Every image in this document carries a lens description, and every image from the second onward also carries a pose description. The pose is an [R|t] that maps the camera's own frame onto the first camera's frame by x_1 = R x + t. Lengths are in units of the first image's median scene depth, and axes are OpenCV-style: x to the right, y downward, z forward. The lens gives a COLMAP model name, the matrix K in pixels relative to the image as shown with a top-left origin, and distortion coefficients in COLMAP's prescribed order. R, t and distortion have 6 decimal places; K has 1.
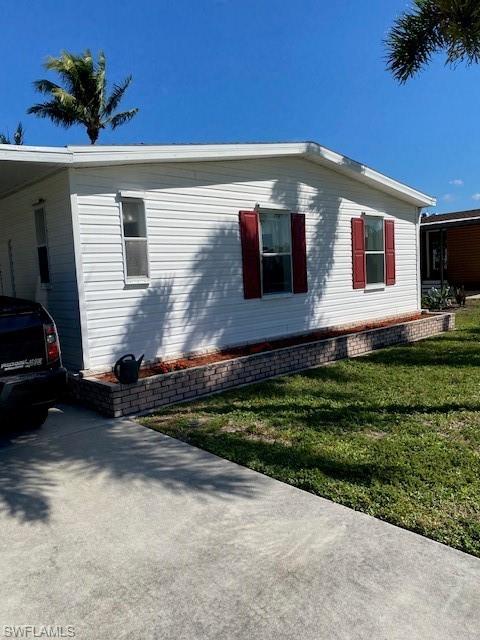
lens RADIAL K [[496.4, 0, 240.0], [0, 496.4, 320.0], [0, 0, 1]] dist [0.069337, -0.093356]
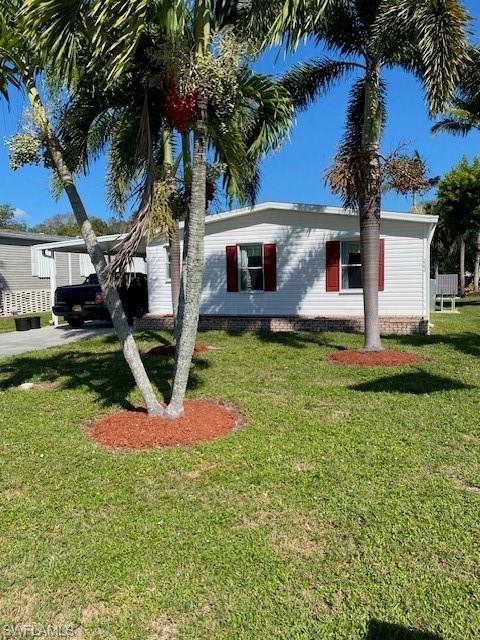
lens RADIAL K [[496.4, 0, 240.0], [0, 496.4, 320.0], [0, 0, 1]] dist [0.069337, -0.093356]
pose [[0.439130, 0.122693, -0.890006, 1.621124], [-0.085073, 0.991859, 0.094759, -0.111190], [0.894387, 0.034104, 0.445993, 0.181823]]
